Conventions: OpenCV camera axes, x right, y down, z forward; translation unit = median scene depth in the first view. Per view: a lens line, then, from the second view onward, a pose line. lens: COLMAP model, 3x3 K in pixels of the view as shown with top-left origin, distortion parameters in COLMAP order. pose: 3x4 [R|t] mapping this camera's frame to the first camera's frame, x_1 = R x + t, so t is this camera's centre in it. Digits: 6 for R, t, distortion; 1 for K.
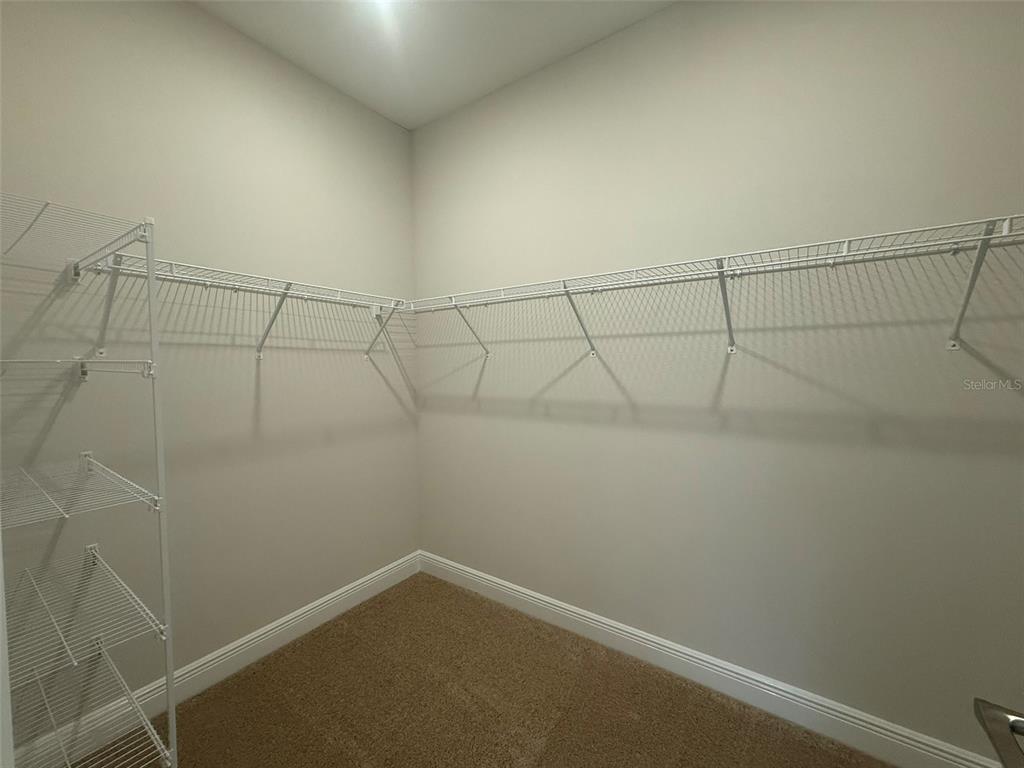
lens RADIAL K [[407.6, 0, 510.3], [0, 407.6, 382.7], [0, 0, 1]] dist [-0.000634, 0.000179]
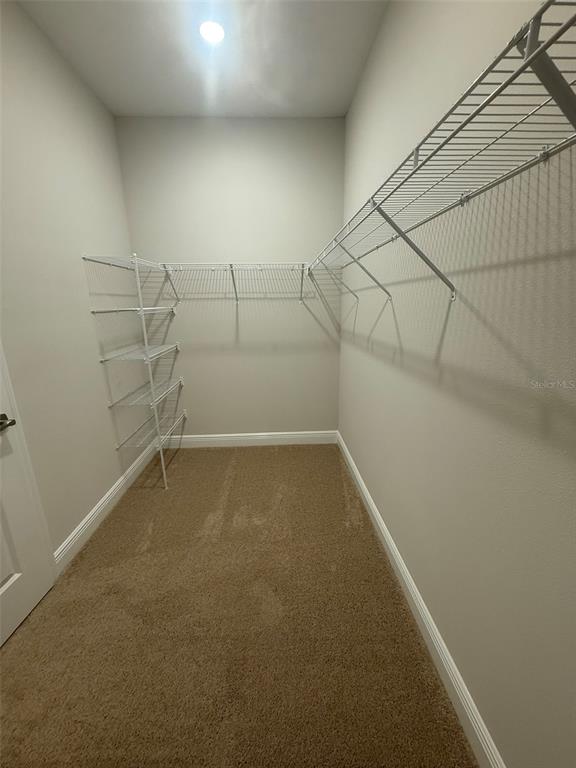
lens RADIAL K [[305.7, 0, 291.0], [0, 305.7, 381.9], [0, 0, 1]] dist [-0.000634, 0.000179]
pose [[0.609512, 0.194471, -0.768555, 0.734984], [-0.026445, 0.973894, 0.225457, -0.034125], [0.792336, -0.117094, 0.598743, 0.268313]]
